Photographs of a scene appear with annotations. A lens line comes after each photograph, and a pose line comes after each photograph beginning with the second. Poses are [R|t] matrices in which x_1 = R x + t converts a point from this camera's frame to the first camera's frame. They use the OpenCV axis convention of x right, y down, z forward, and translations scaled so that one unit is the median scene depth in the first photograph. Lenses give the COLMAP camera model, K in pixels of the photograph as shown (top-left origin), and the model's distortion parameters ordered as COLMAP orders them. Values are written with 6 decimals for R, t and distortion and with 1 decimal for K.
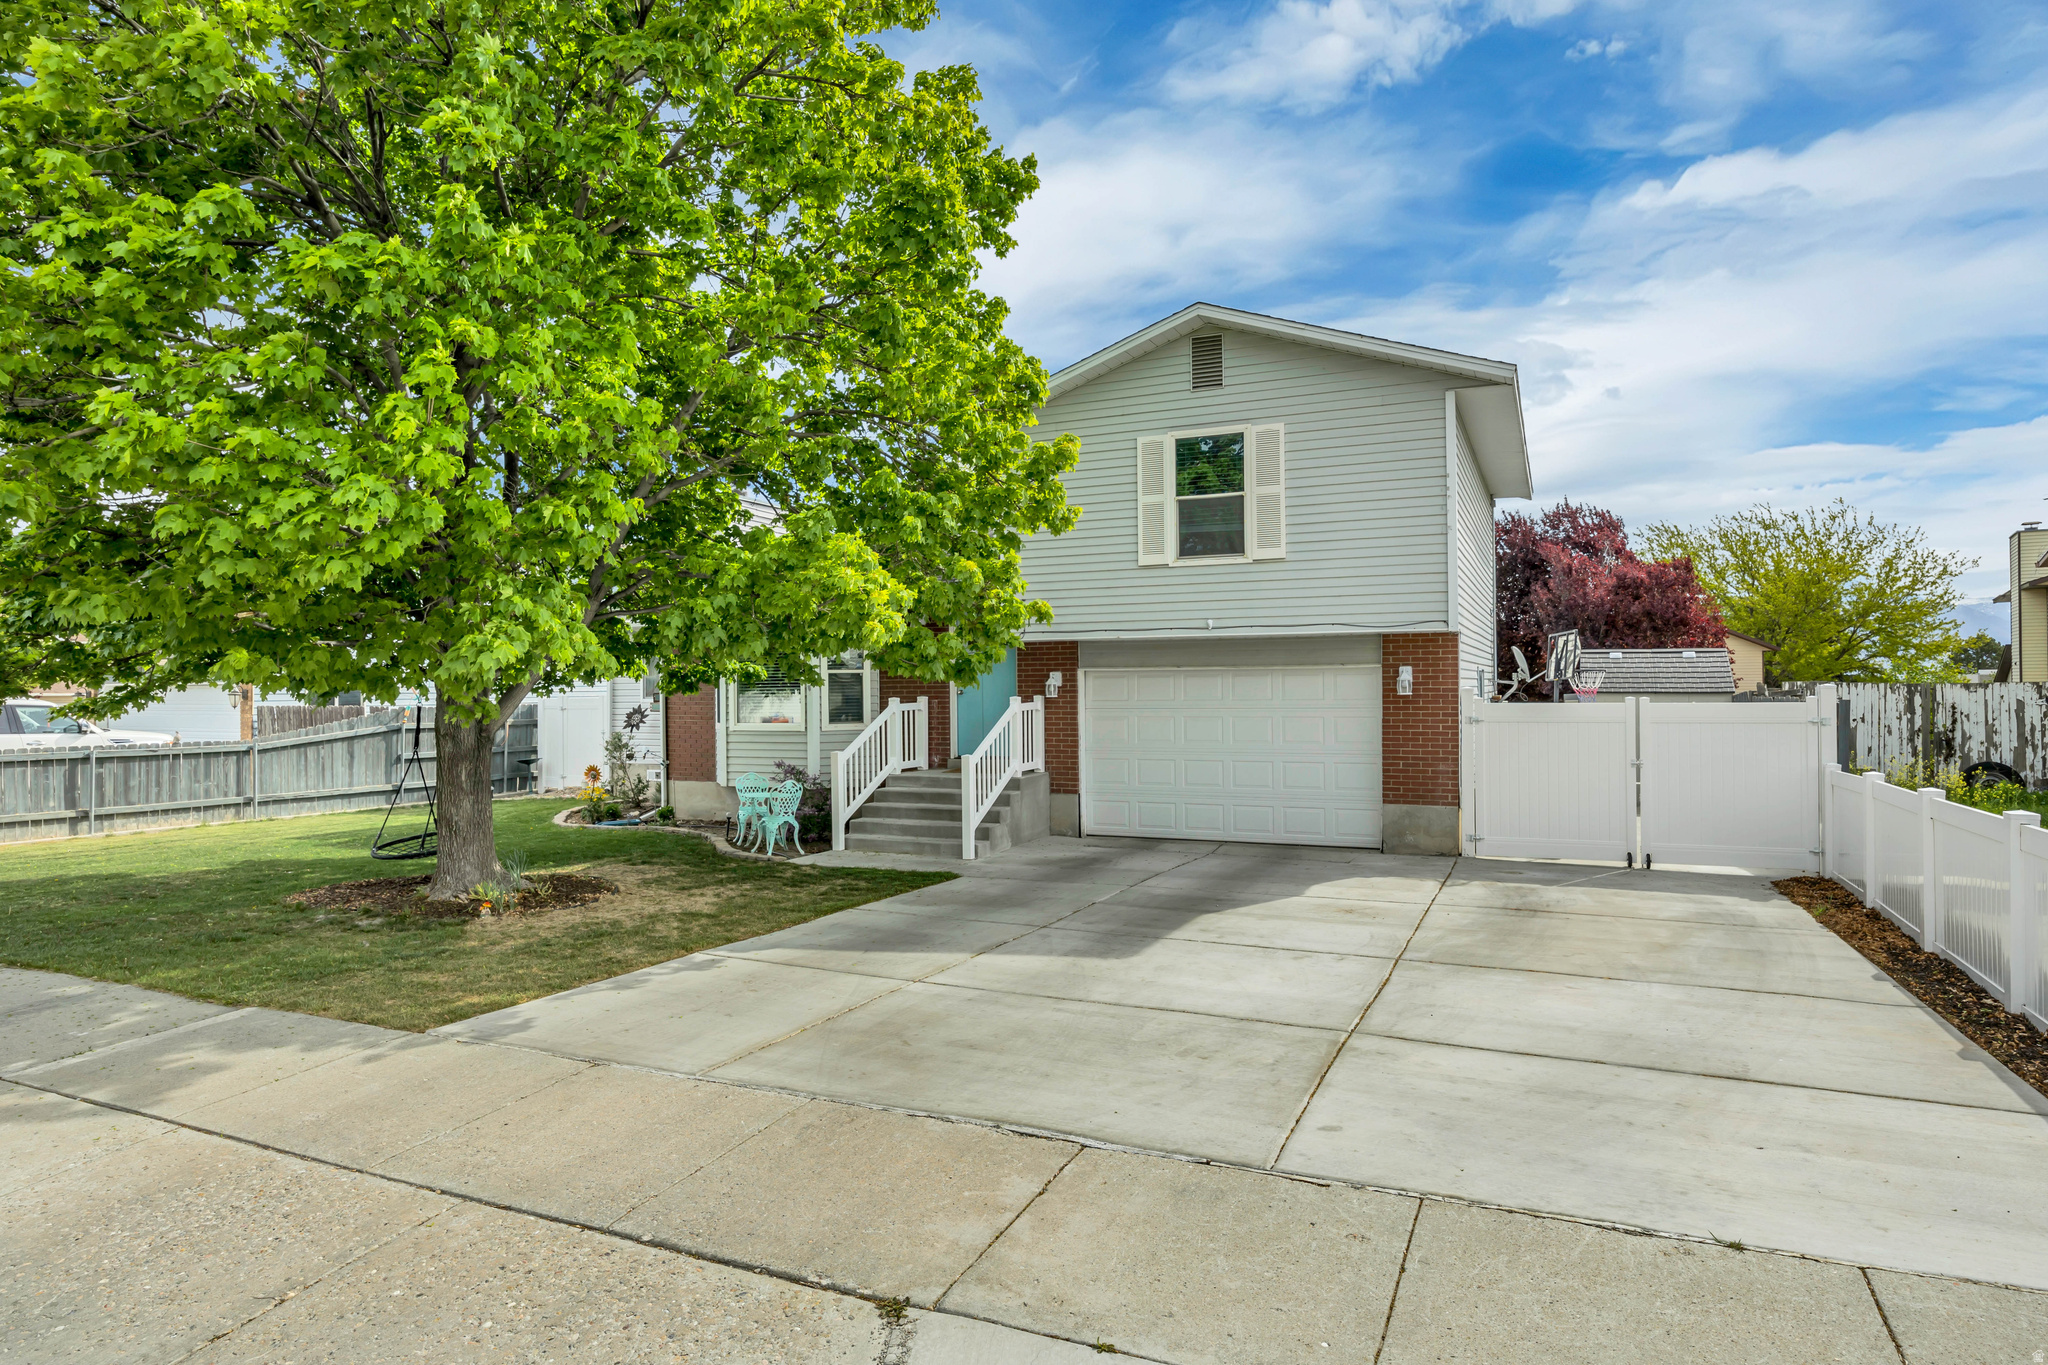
lens RADIAL K [[1172.0, 0, 1025.5], [0, 1172.0, 679.6], [0, 0, 1]] dist [0.007029, 0.000414]
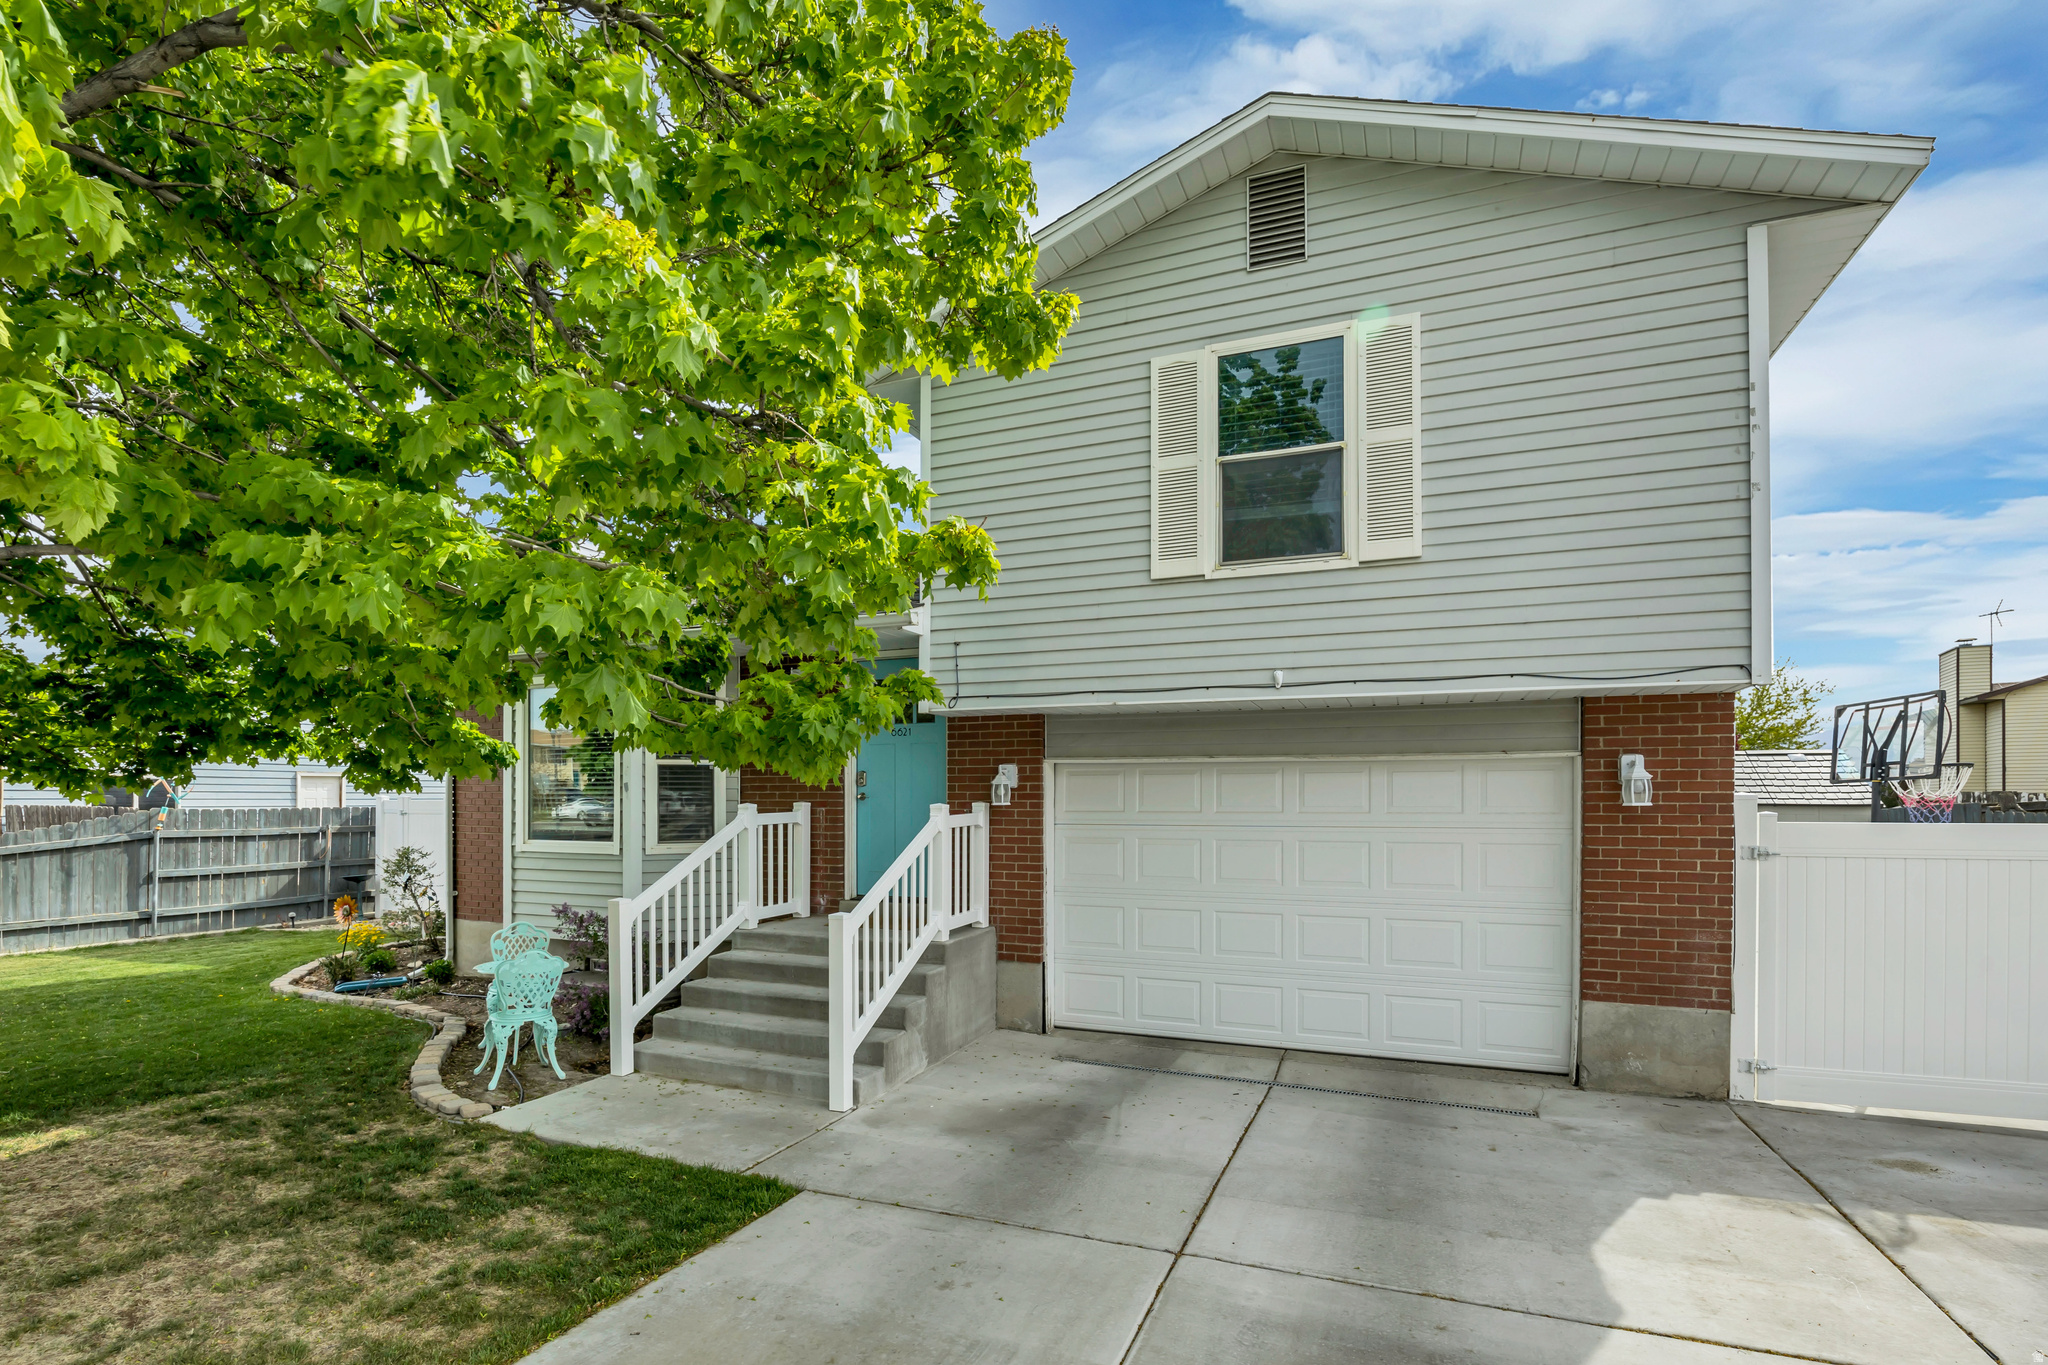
lens RADIAL K [[1074.8, 0, 1027.4], [0, 1074.8, 645.7], [0, 0, 1]] dist [-0.011232, 0.002437]
pose [[0.999159, 0.014854, 0.038221, 0.013789], [-0.009718, 0.991307, -0.131209, 0.006065], [-0.039838, 0.130727, 0.990618, 0.445580]]
